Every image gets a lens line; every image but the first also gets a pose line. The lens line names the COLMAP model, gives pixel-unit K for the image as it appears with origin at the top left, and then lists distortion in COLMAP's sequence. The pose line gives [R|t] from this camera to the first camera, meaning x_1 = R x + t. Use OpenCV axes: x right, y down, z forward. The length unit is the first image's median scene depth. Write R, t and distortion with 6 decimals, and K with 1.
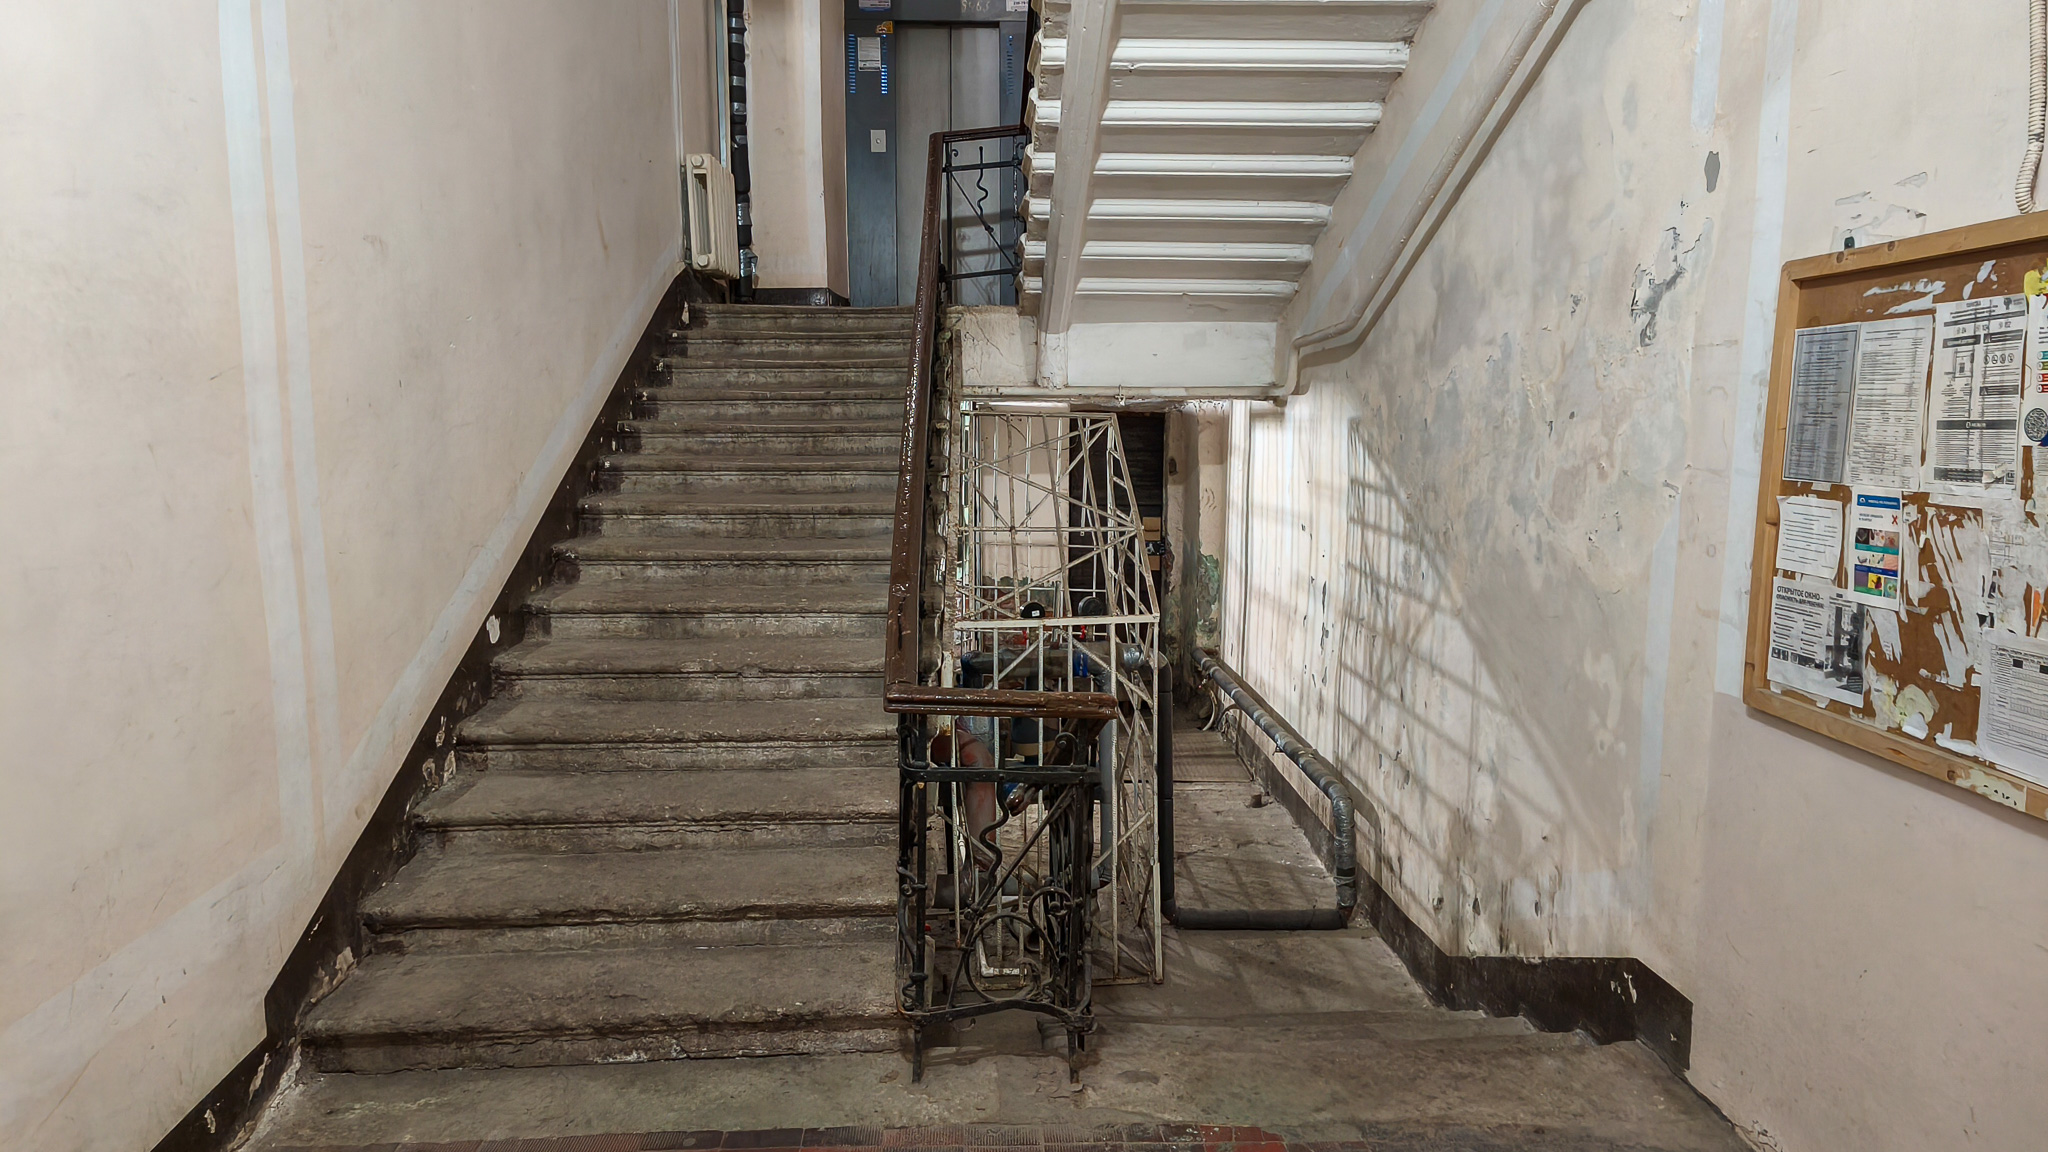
lens RADIAL K [[1397.6, 0, 1024.7], [0, 1397.6, 579.2], [0, 0, 1]] dist [0.066307, -0.036759]
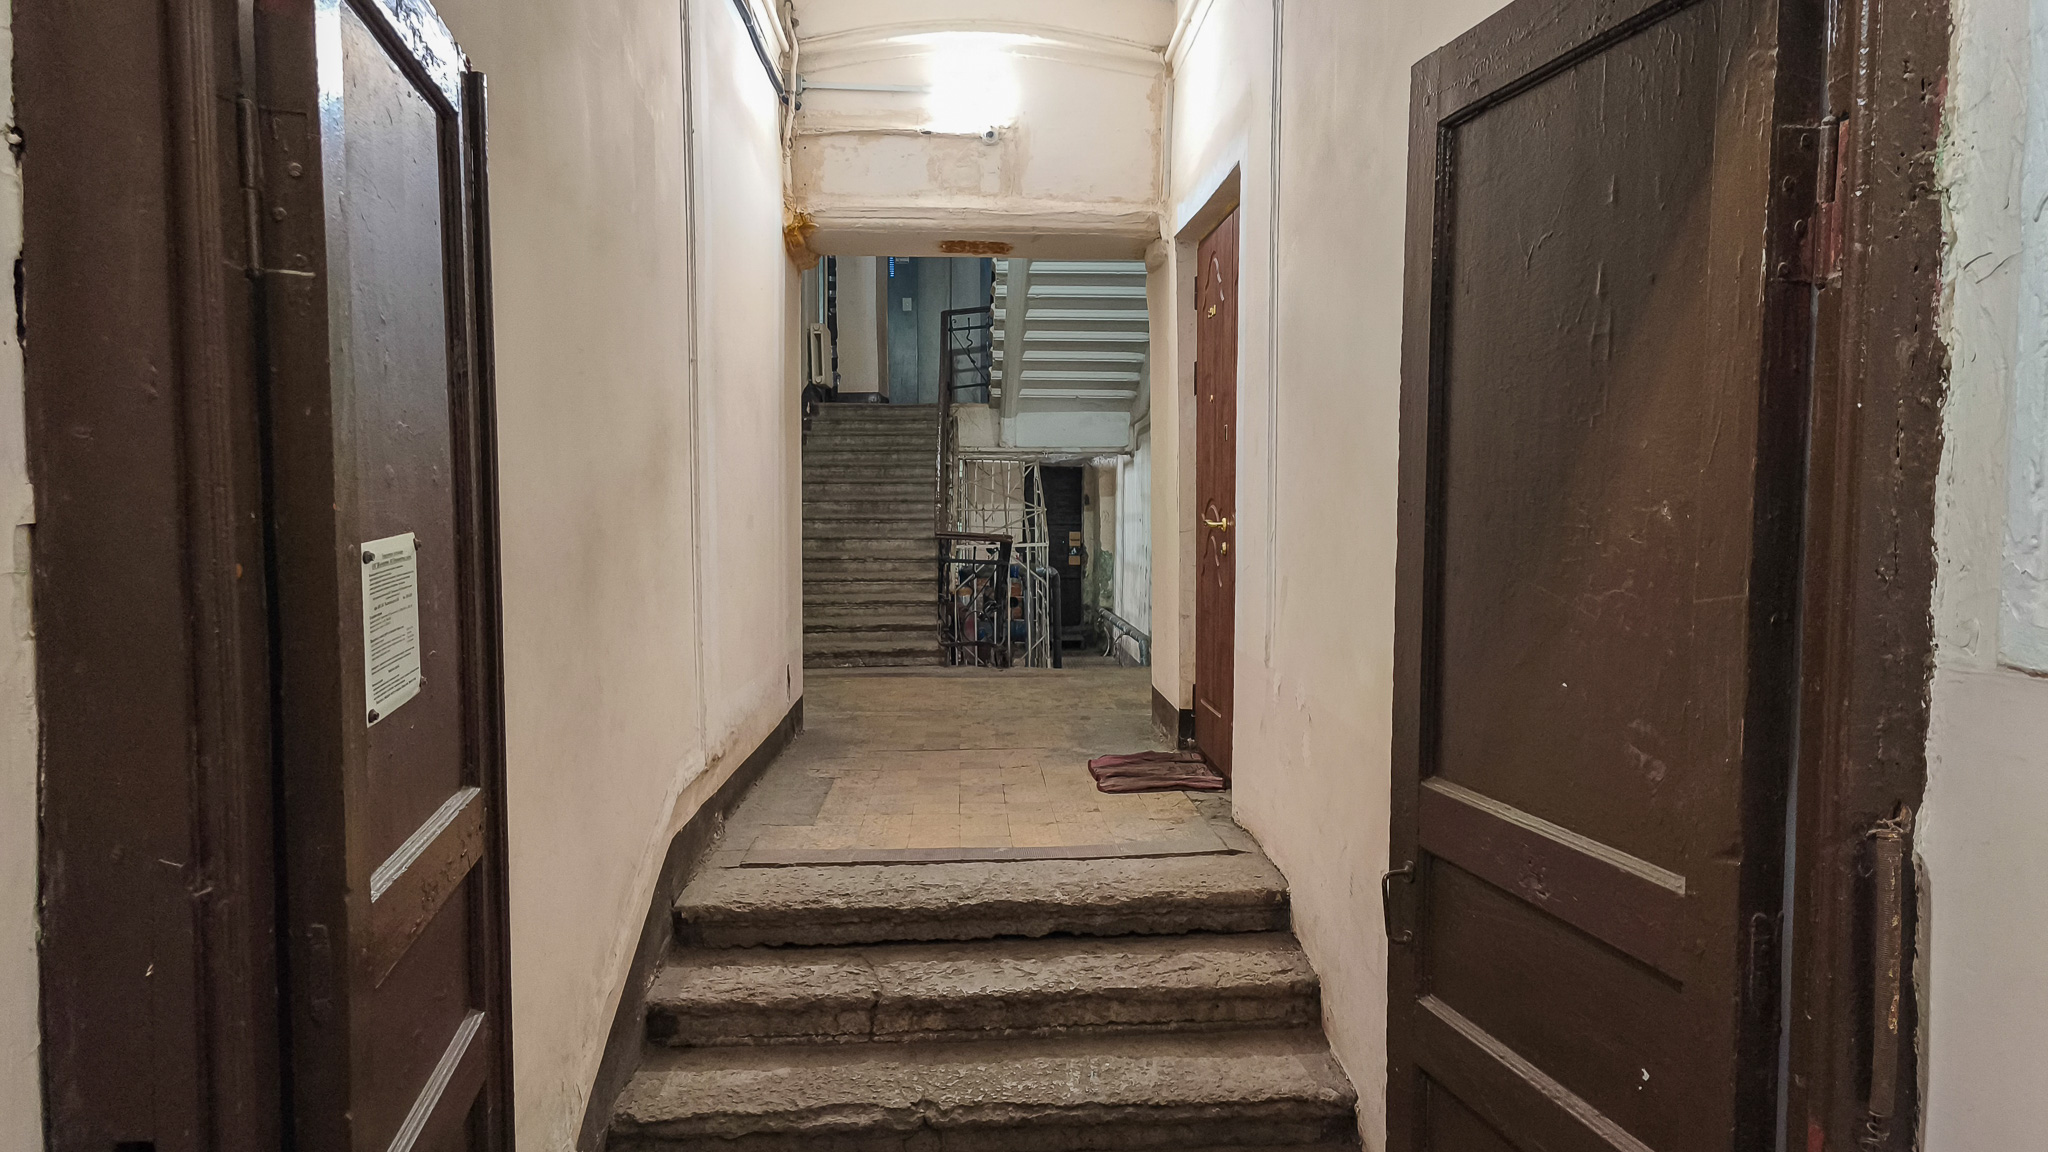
lens RADIAL K [[1397.6, 0, 1025.6], [0, 1397.6, 576.5], [0, 0, 1]] dist [0.066307, -0.036759]
pose [[0.999972, -0.002203, 0.007201, 0.030469], [0.002666, 0.997892, -0.064838, 0.153381], [-0.007043, 0.064856, 0.997870, -0.831247]]
